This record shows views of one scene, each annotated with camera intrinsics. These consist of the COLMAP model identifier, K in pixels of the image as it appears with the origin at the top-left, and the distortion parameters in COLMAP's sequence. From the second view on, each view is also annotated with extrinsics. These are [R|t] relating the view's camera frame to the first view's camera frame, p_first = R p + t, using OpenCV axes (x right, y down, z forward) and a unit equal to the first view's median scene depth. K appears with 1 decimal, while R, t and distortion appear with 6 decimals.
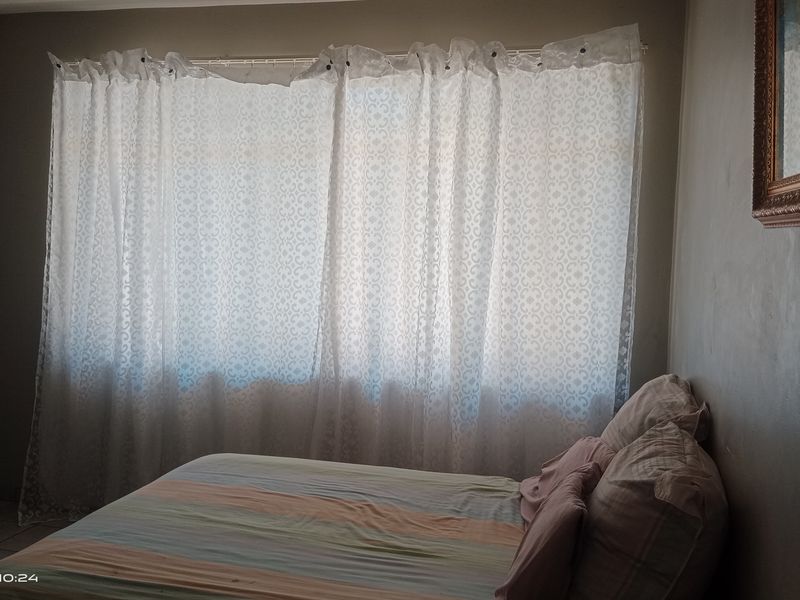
lens RADIAL K [[809.9, 0, 397.7], [0, 809.9, 300.9], [0, 0, 1]] dist [0.048572, 0.000000]
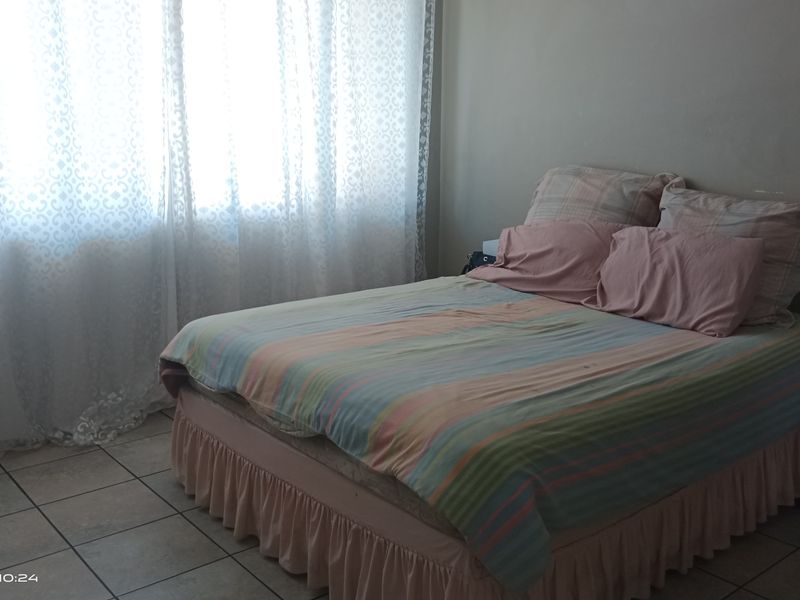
lens RADIAL K [[809.9, 0, 396.6], [0, 809.9, 295.9], [0, 0, 1]] dist [0.048572, 0.000000]
pose [[0.602491, -0.199511, 0.772787, -0.972210], [0.057755, 0.976612, 0.207105, 0.007475], [-0.796033, -0.080146, 0.599923, 0.459336]]
